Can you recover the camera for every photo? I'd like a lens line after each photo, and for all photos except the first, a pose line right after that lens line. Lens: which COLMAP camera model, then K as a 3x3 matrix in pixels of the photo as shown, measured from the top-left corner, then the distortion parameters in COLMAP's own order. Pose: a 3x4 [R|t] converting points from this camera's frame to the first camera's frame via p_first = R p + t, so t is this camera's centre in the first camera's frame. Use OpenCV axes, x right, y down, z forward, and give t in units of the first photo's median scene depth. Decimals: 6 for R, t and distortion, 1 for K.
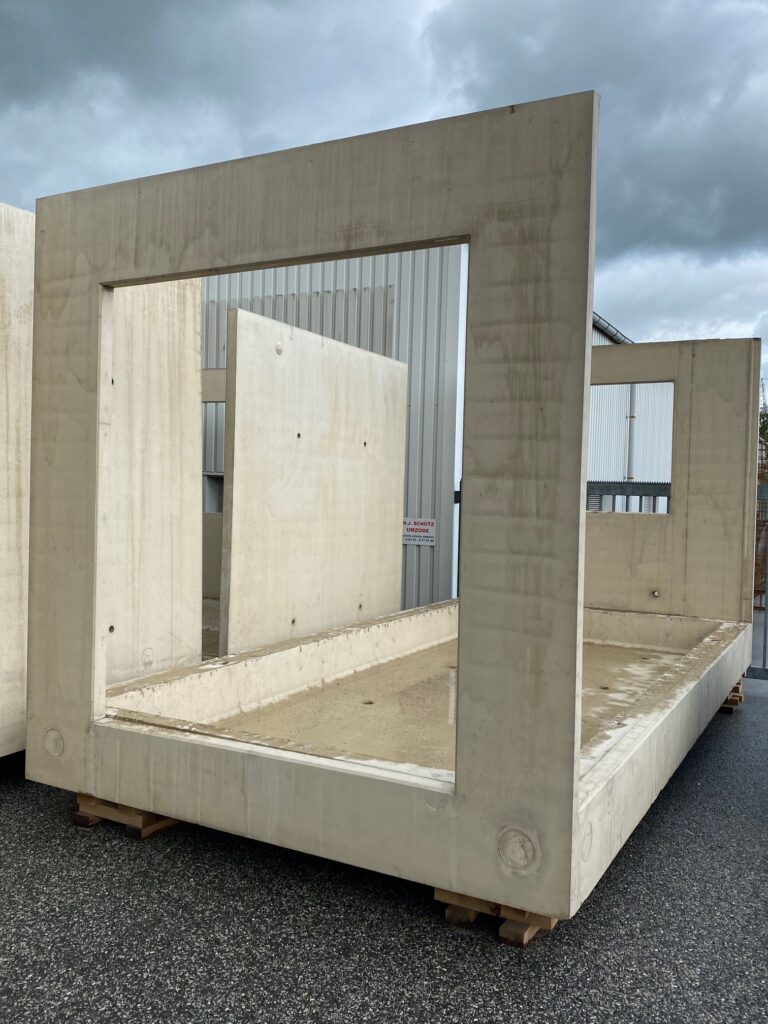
lens RADIAL K [[859.4, 0, 384.2], [0, 859.4, 510.1], [0, 0, 1]] dist [0.068229, -0.044947]
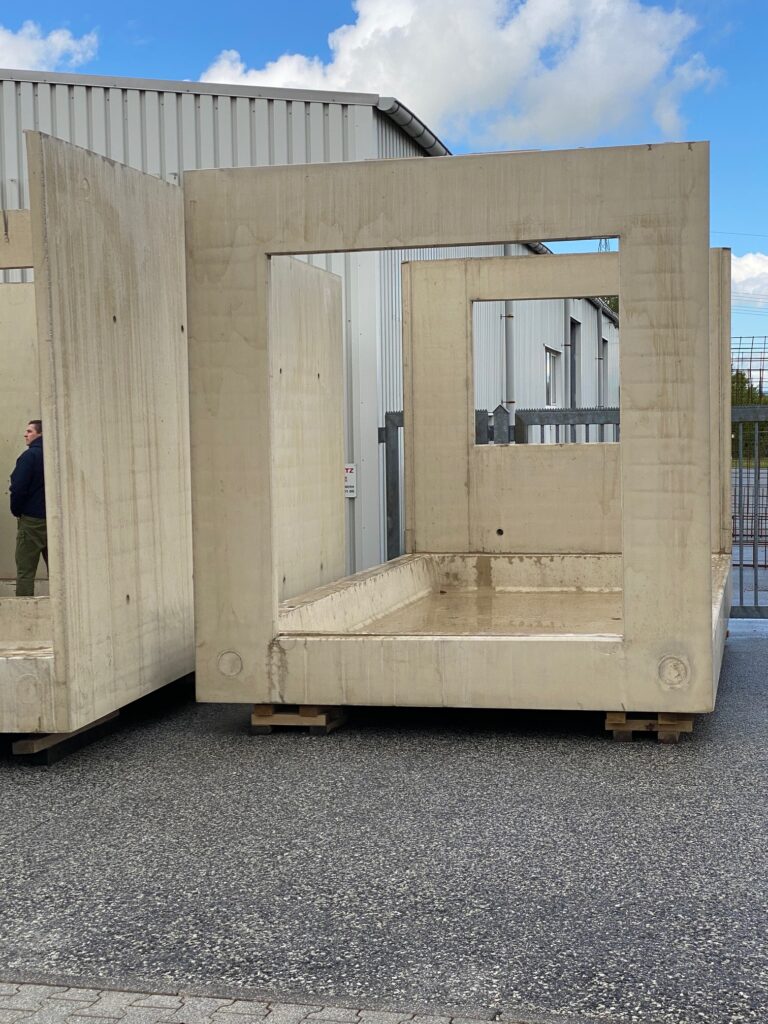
lens RADIAL K [[1664.7, 0, 383.8], [0, 1664.7, 513.8], [0, 0, 1]] dist [0.196843, 0.000000]
pose [[0.957878, -0.056359, 0.281591, -1.028027], [0.048646, 0.998227, 0.034312, 0.014578], [-0.283026, -0.019169, 0.958921, -1.452887]]
